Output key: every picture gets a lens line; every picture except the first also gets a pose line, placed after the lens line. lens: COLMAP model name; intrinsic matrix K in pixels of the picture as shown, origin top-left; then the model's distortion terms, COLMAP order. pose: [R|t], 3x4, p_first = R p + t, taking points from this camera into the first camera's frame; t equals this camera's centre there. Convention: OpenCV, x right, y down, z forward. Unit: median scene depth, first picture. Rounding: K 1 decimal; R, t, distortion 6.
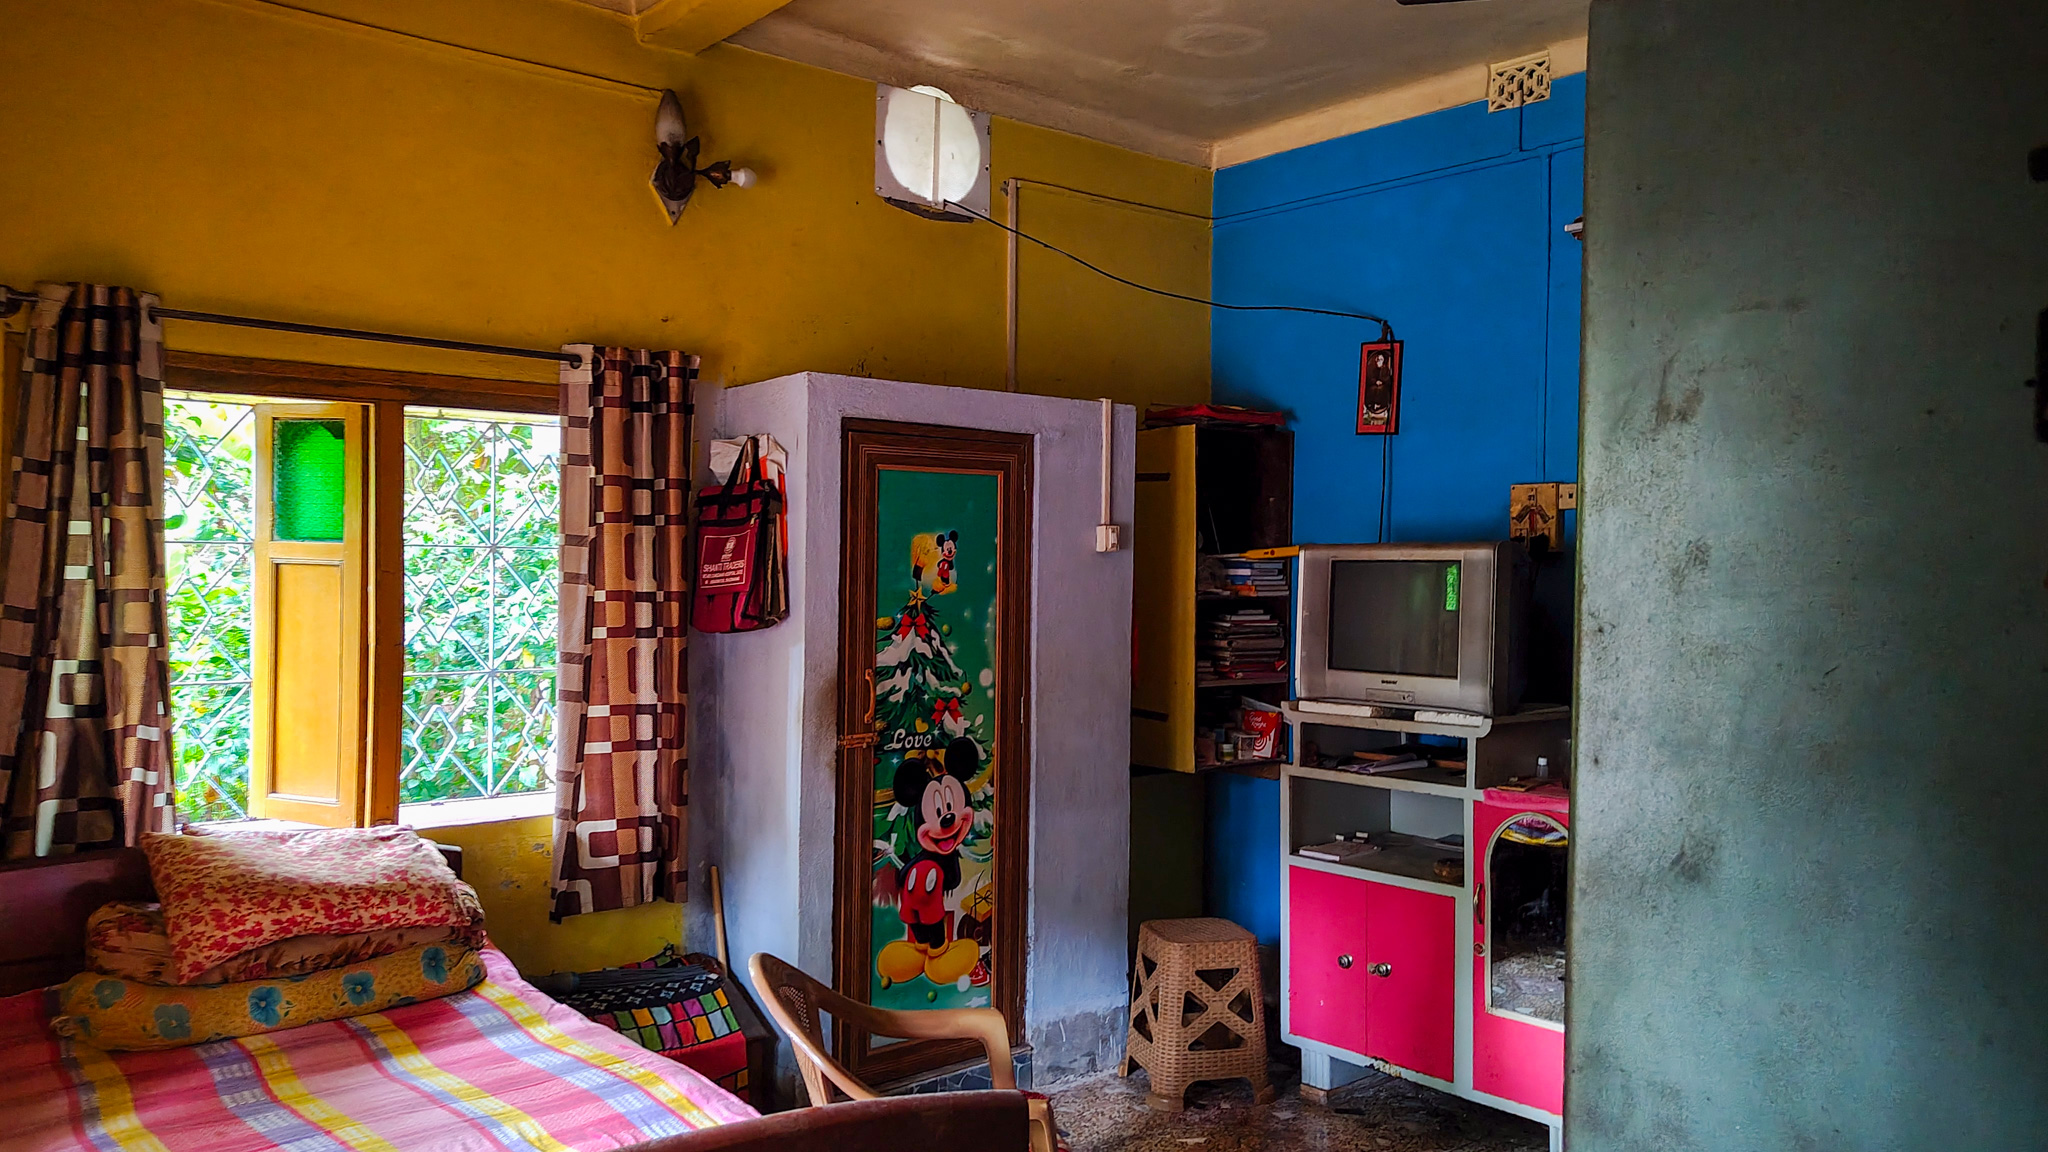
lens RADIAL K [[1420.4, 0, 1027.5], [0, 1420.4, 547.6], [0, 0, 1]] dist [0.056163, -0.179489]
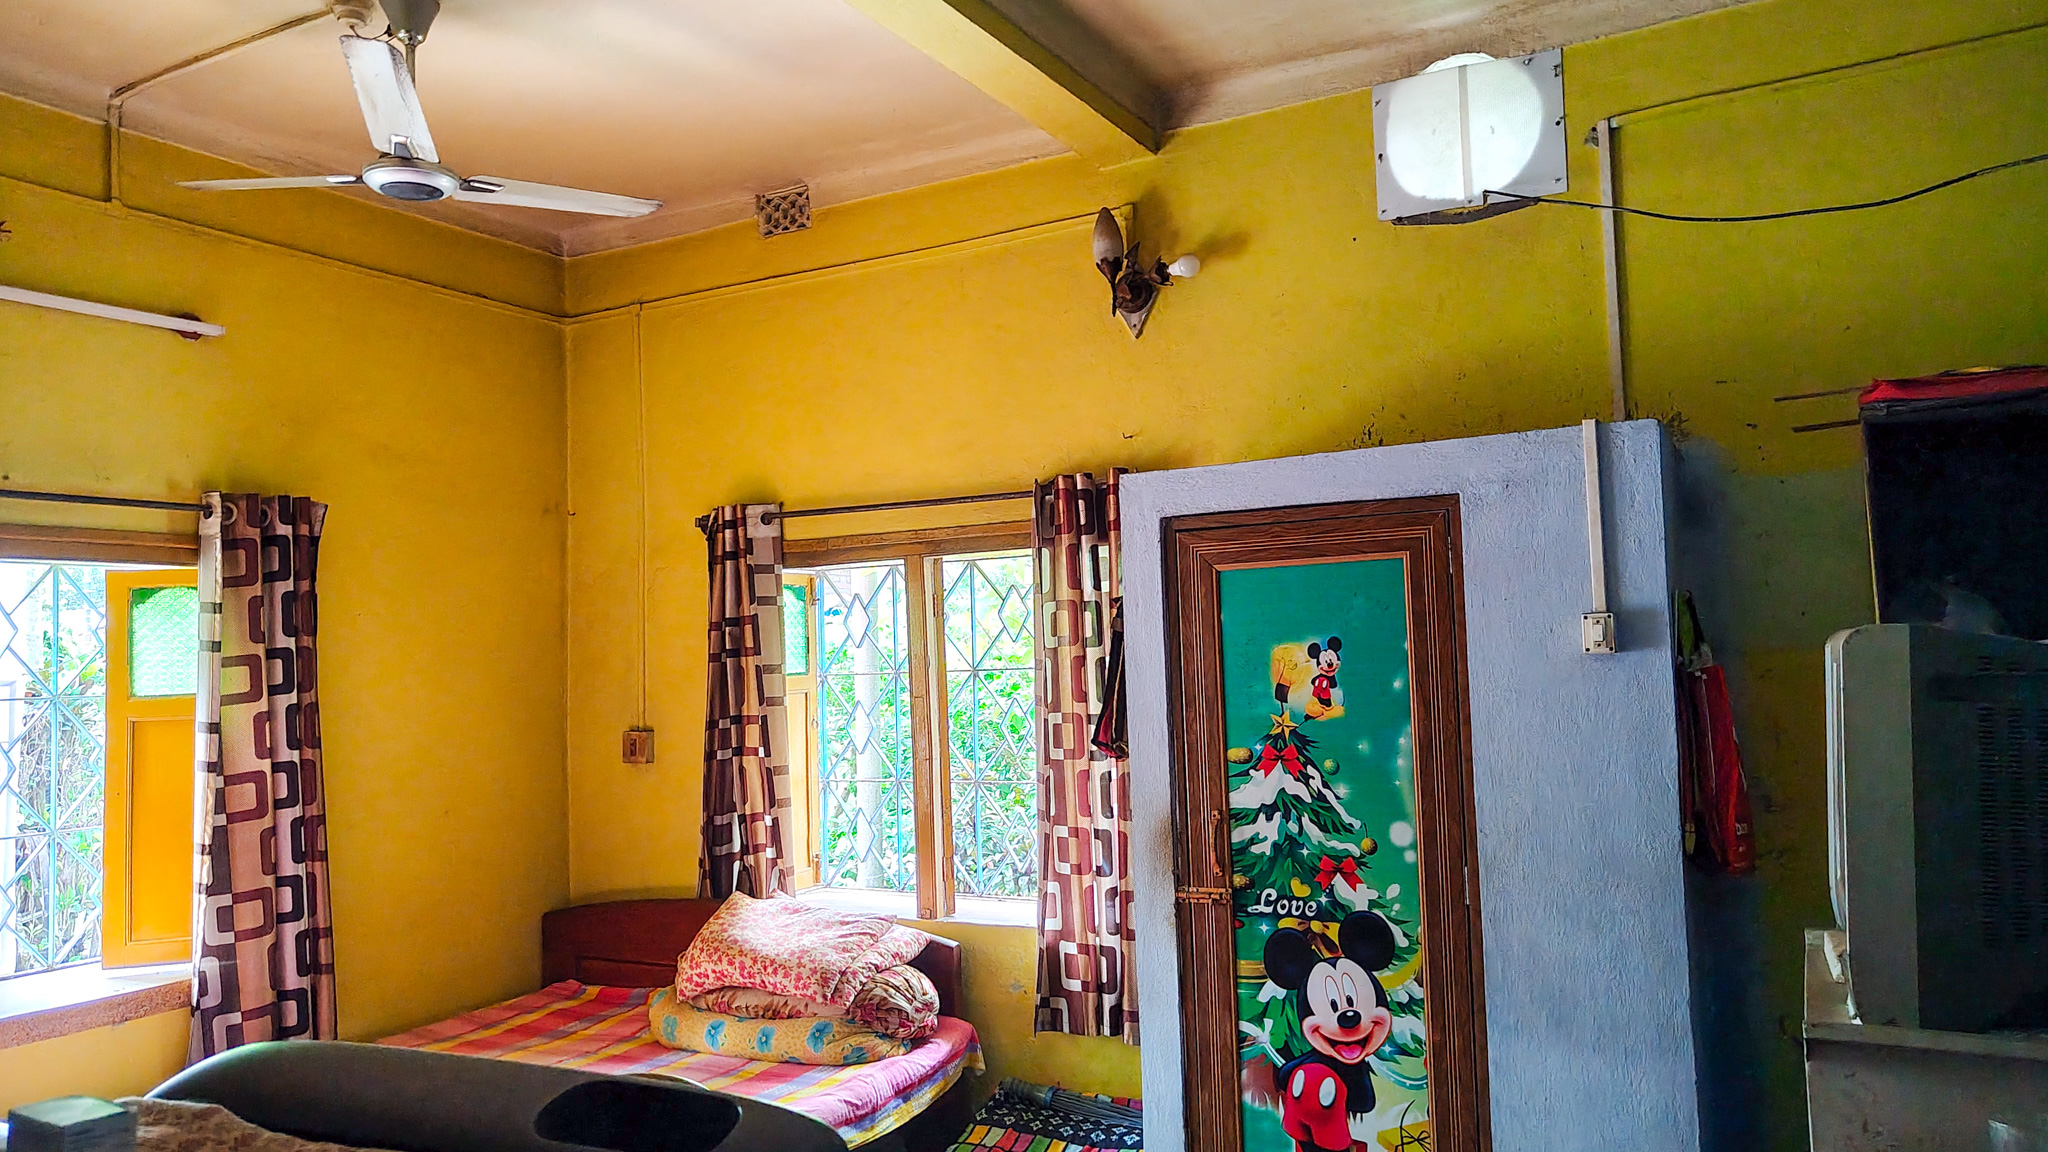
lens RADIAL K [[1420.4, 0, 1027.5], [0, 1420.4, 547.6], [0, 0, 1]] dist [0.056163, -0.179489]
pose [[0.368306, -0.095095, -0.924829, 0.617051], [0.048495, 0.995366, -0.083035, -0.004480], [0.928439, -0.014267, 0.371210, 0.565879]]
